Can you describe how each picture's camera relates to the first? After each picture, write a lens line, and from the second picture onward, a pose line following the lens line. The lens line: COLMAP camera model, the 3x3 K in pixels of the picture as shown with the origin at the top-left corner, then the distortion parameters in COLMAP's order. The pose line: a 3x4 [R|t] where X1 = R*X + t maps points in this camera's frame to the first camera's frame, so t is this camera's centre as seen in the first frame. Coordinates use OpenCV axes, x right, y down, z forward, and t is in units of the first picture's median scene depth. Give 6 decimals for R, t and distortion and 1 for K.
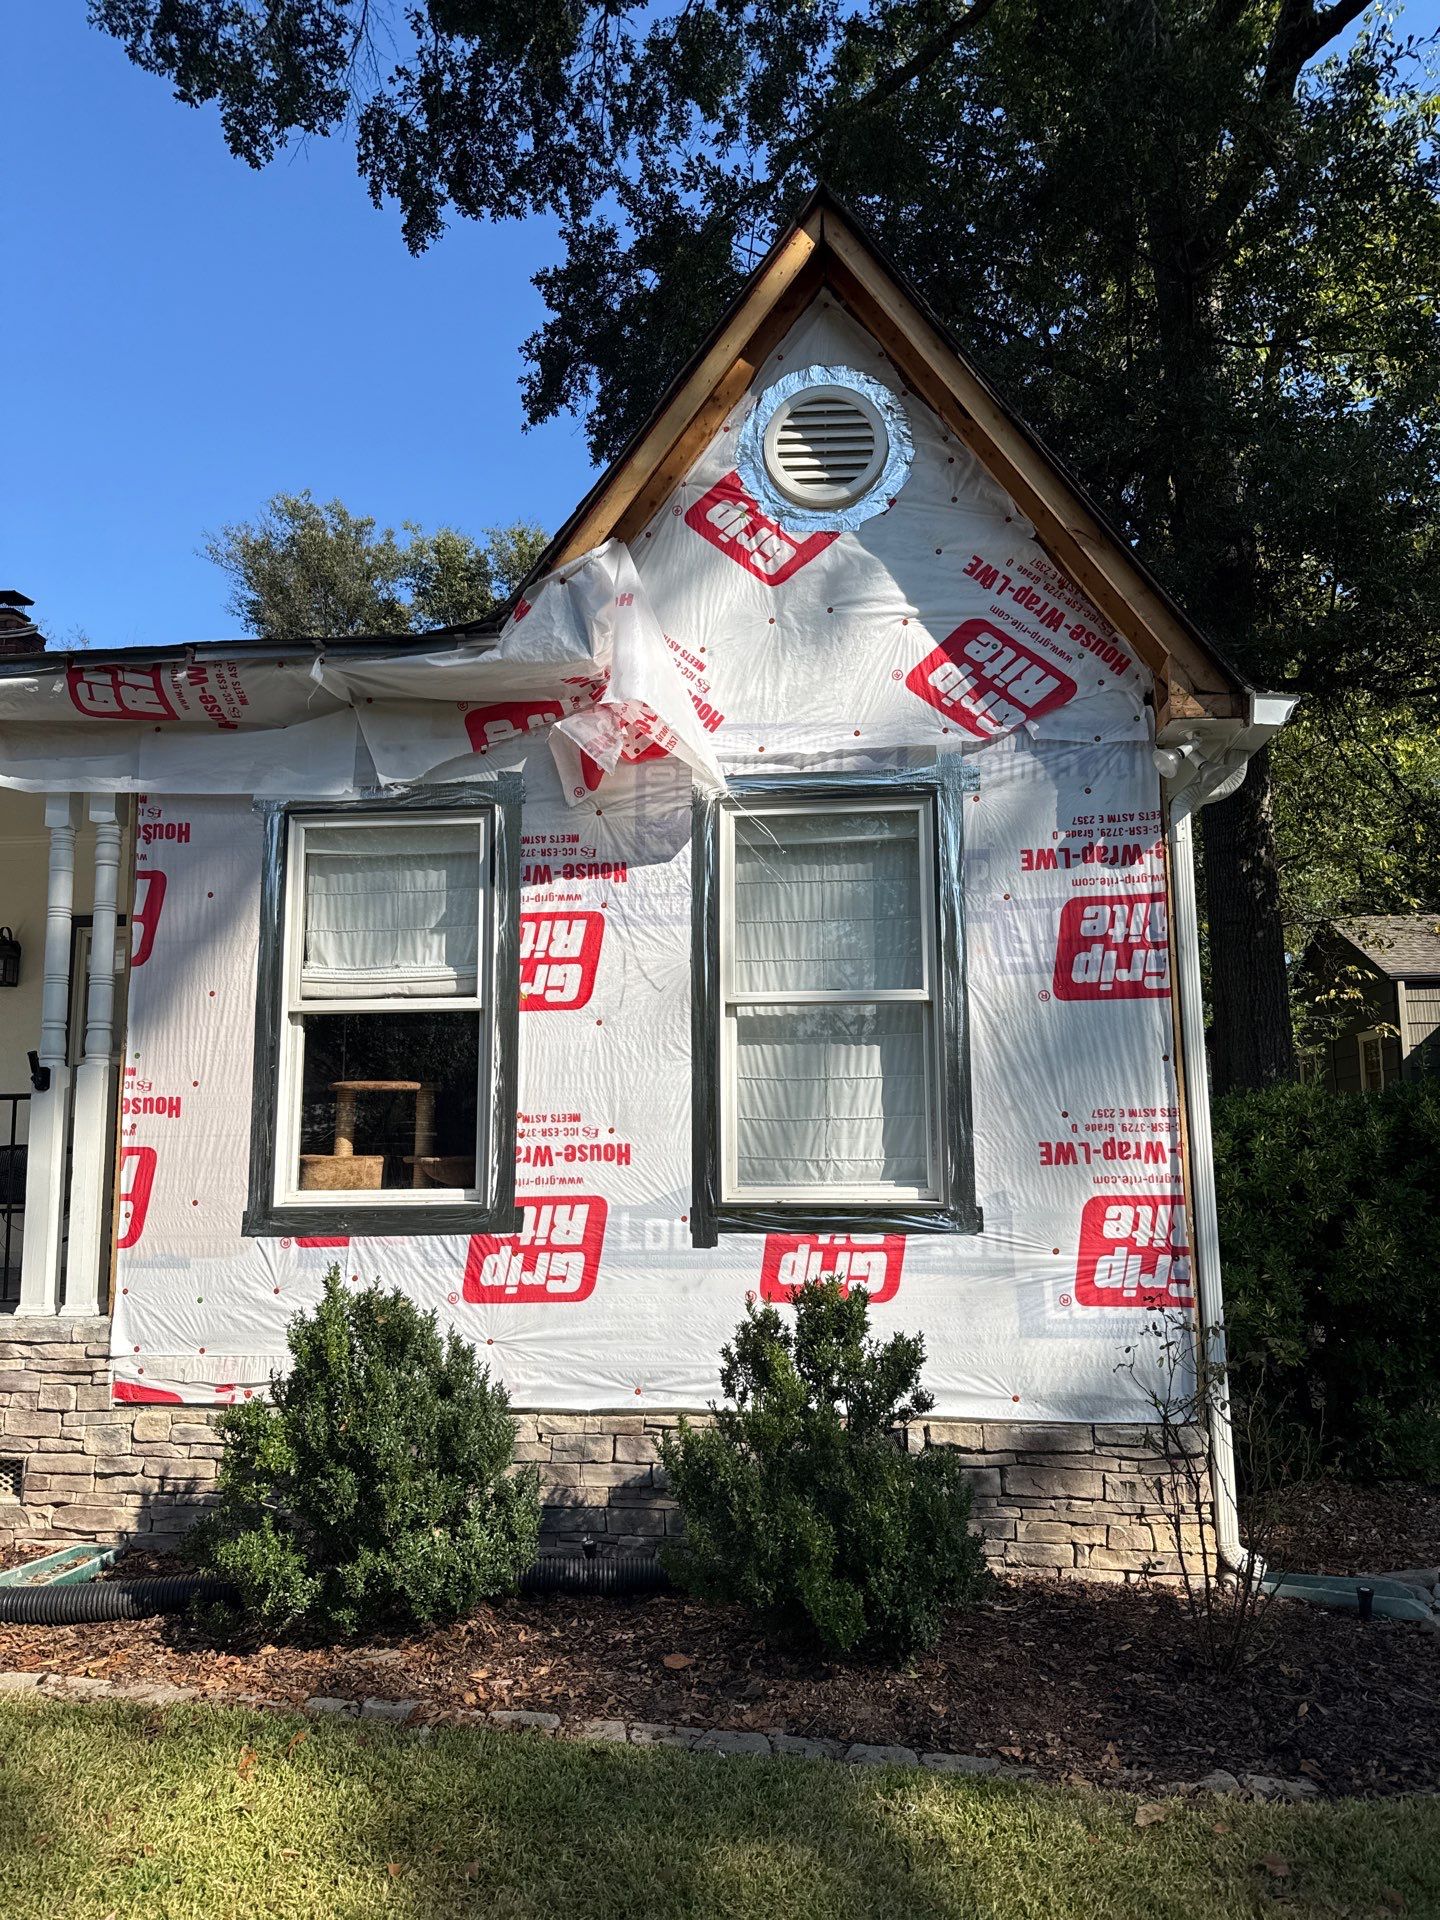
lens RADIAL K [[1353.8, 0, 720.0], [0, 1353.8, 960.0], [0, 0, 1]] dist [0.154357, -0.253008]
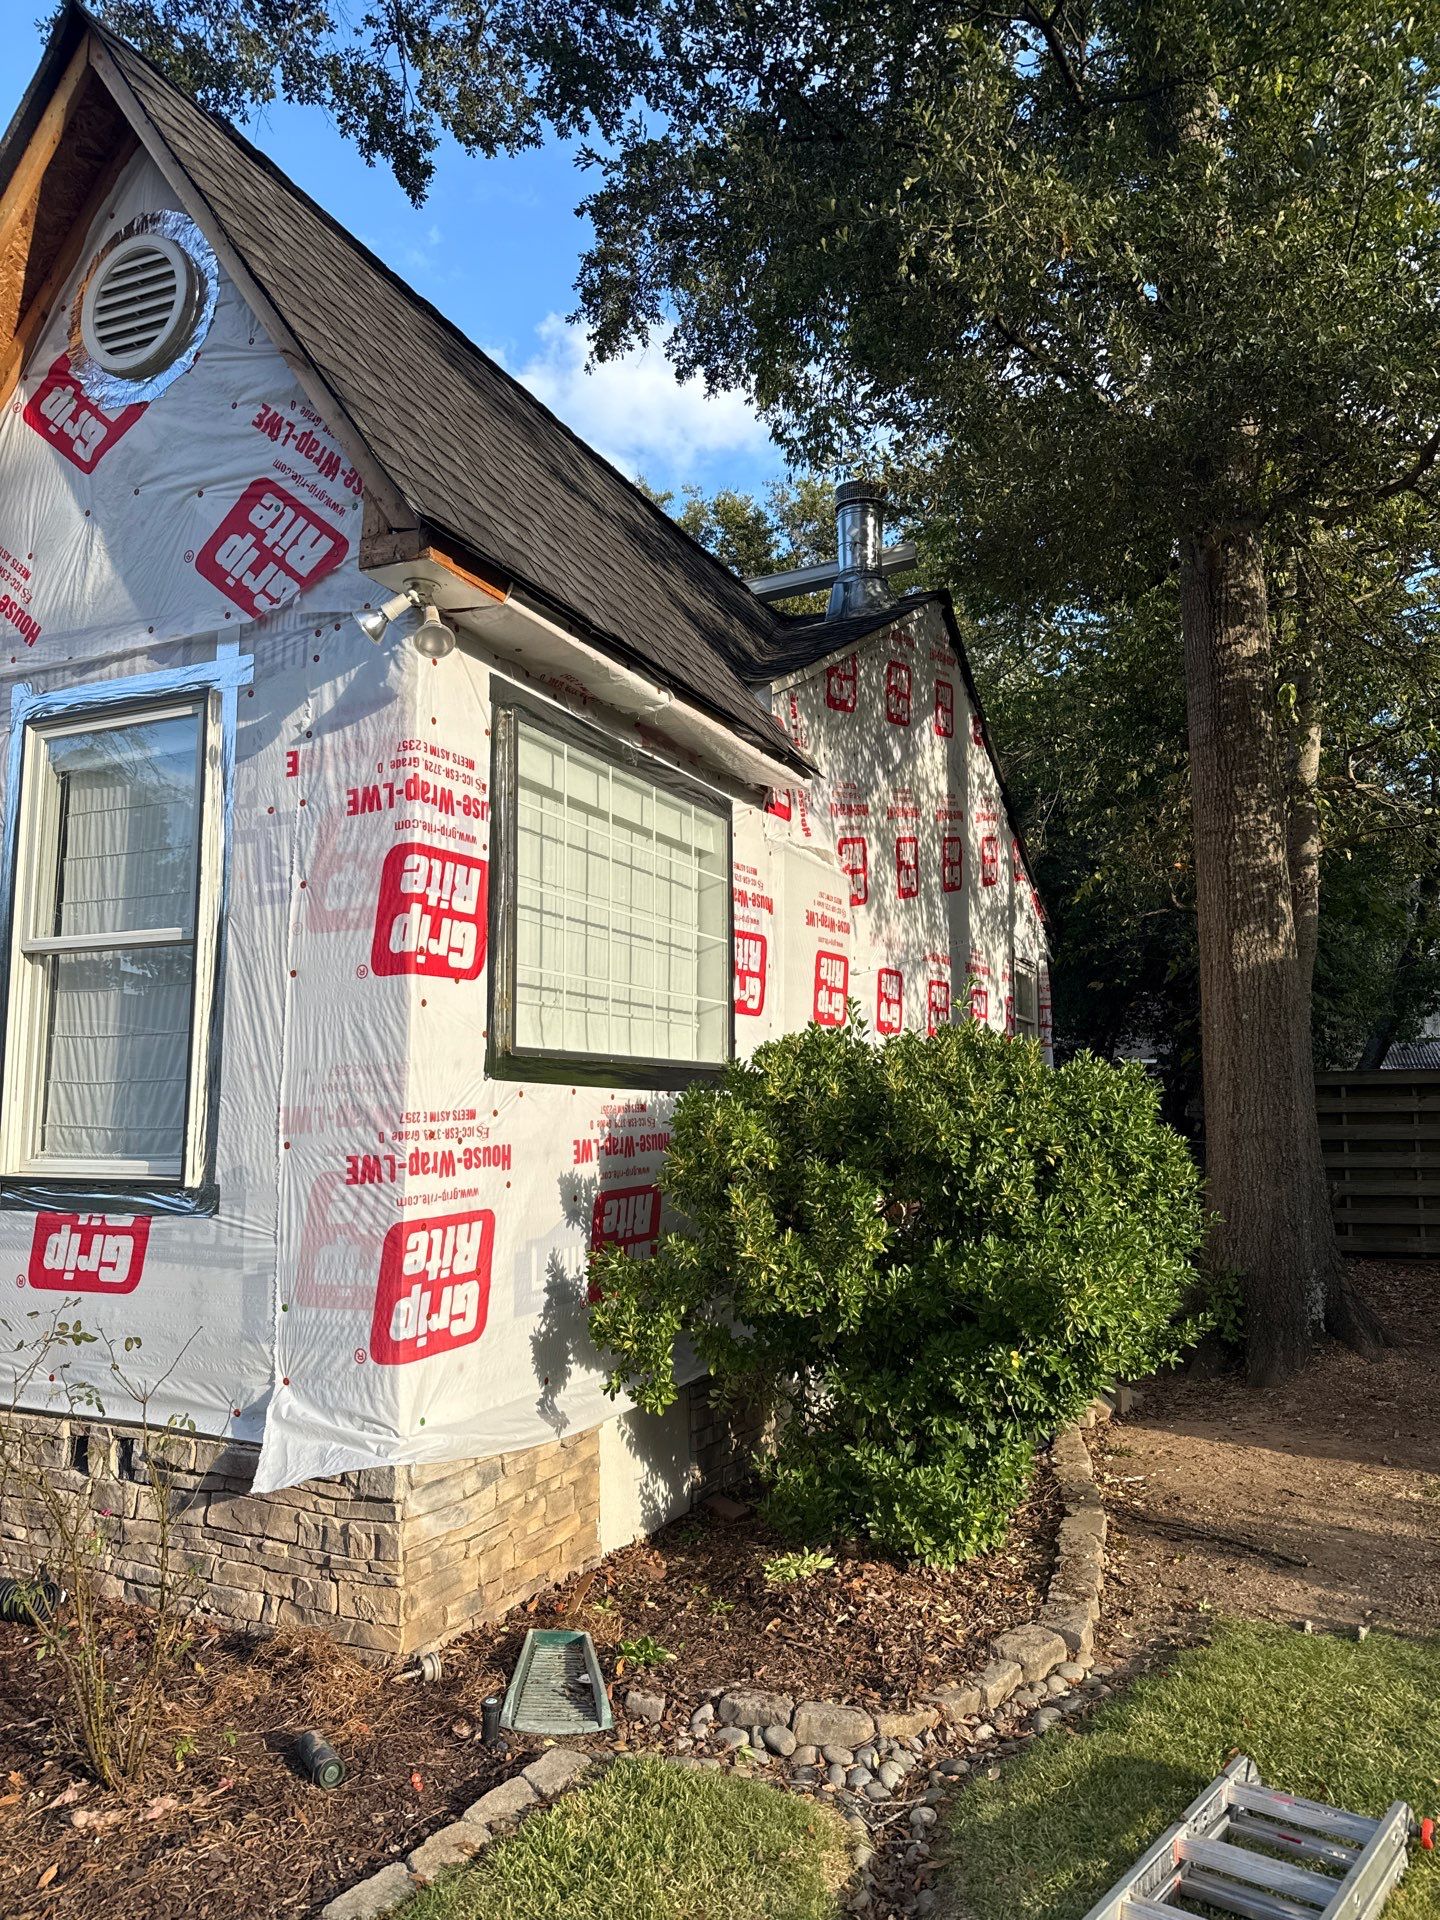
lens RADIAL K [[1492.3, 0, 724.5], [0, 1492.3, 989.1], [0, 0, 1]] dist [0.004647, -0.008597]
pose [[0.932327, -0.020934, -0.361009, 0.772553], [0.024356, 0.999691, 0.004930, 0.062251], [0.360794, -0.013389, 0.932549, 0.257964]]
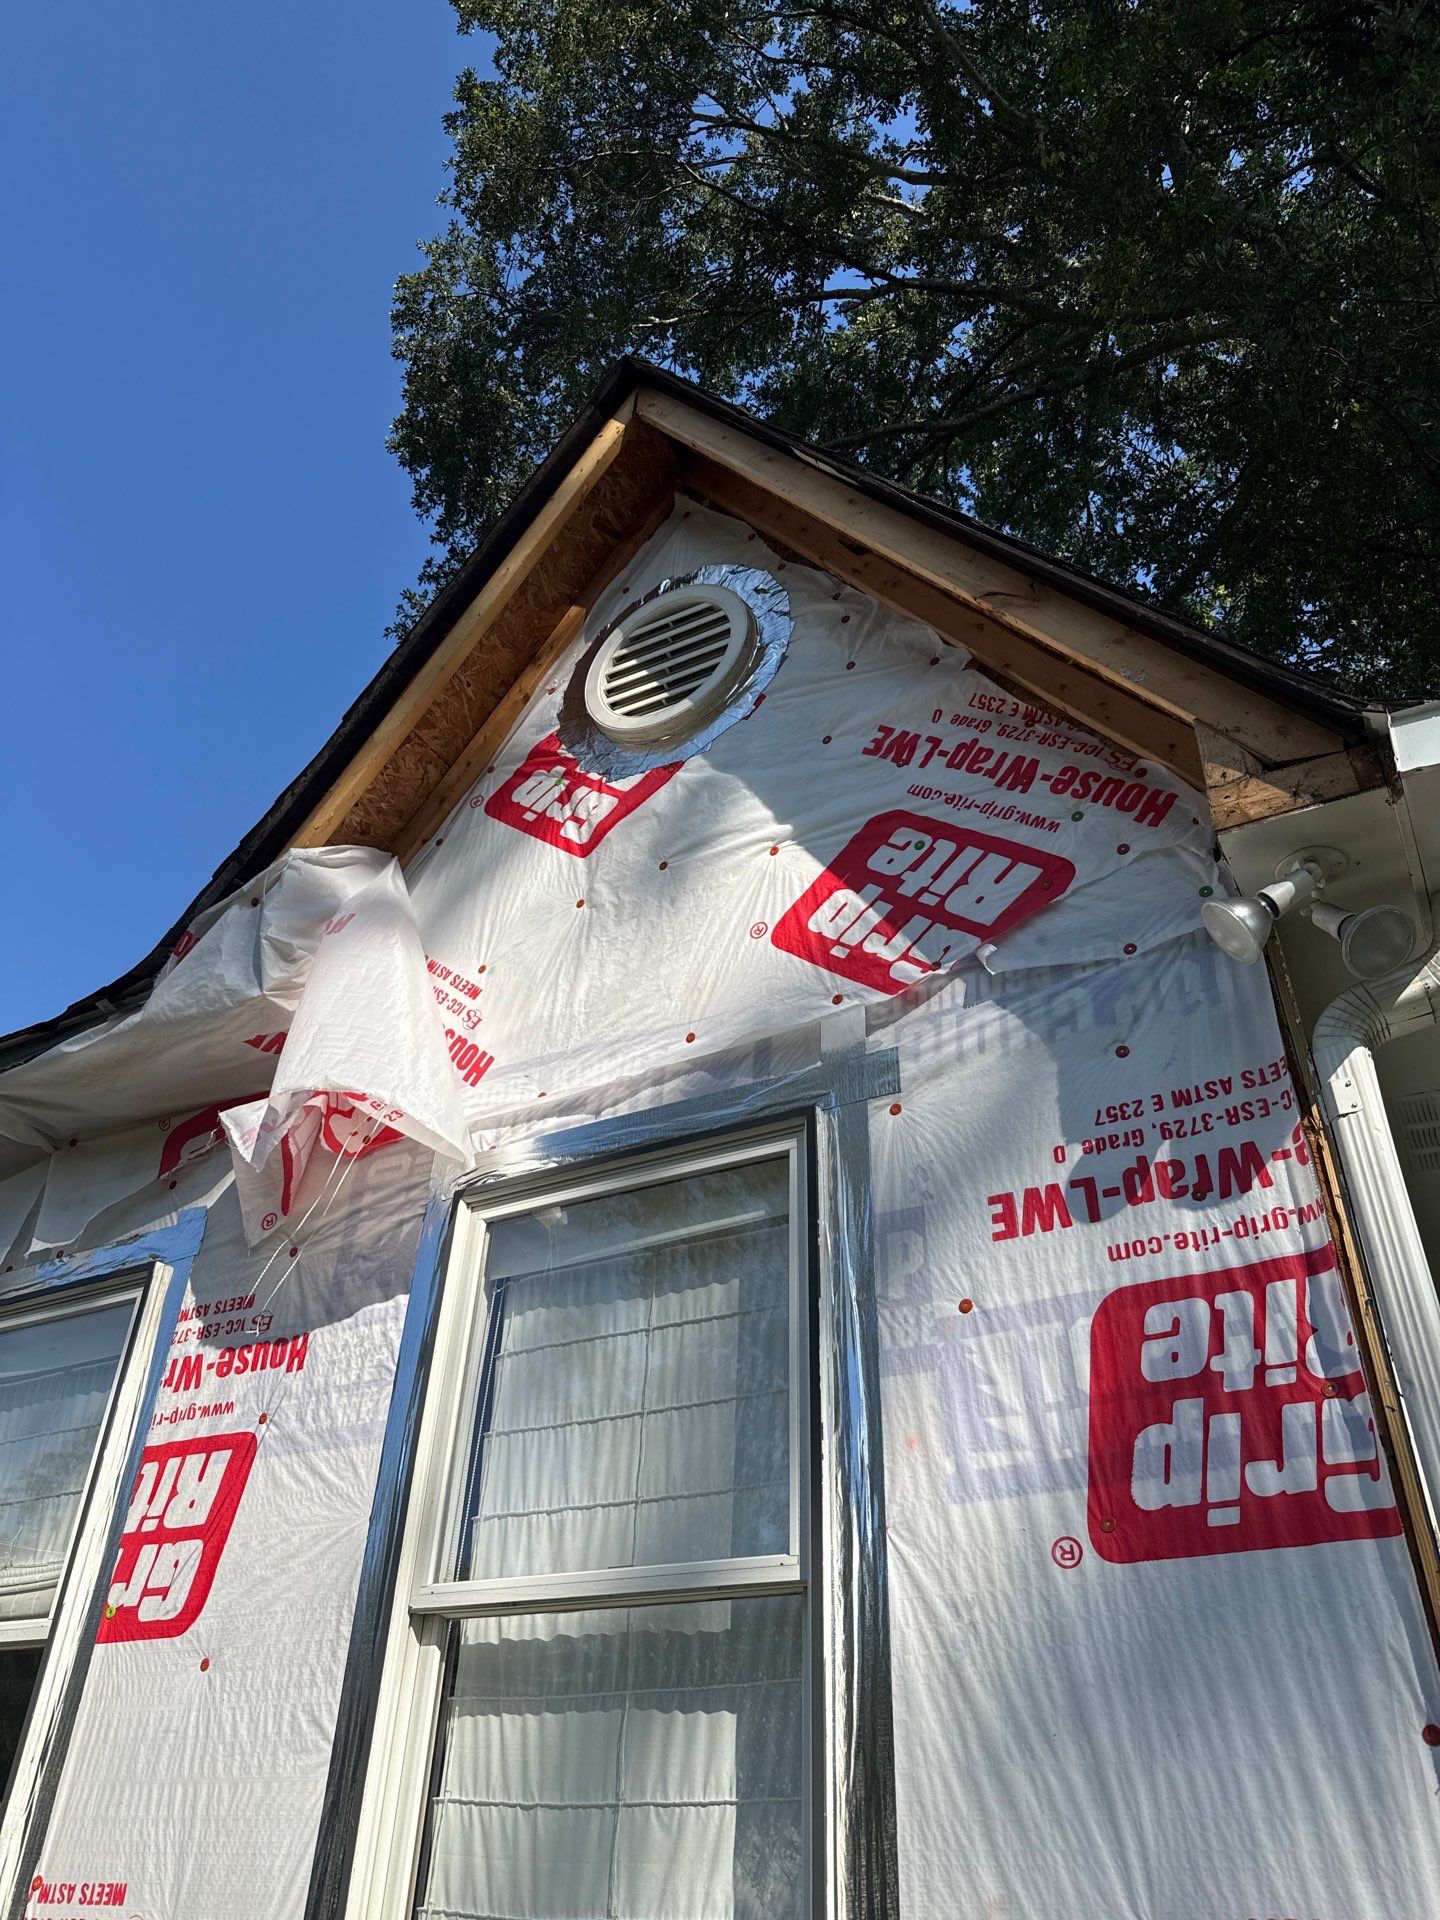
lens RADIAL K [[1353.8, 0, 720.0], [0, 1353.8, 960.0], [0, 0, 1]] dist [0.154357, -0.253008]
pose [[0.910637, -0.203058, -0.359873, 0.312502], [0.008347, 0.879785, -0.475299, 0.061491], [0.413124, 0.429821, 0.802859, 0.565389]]
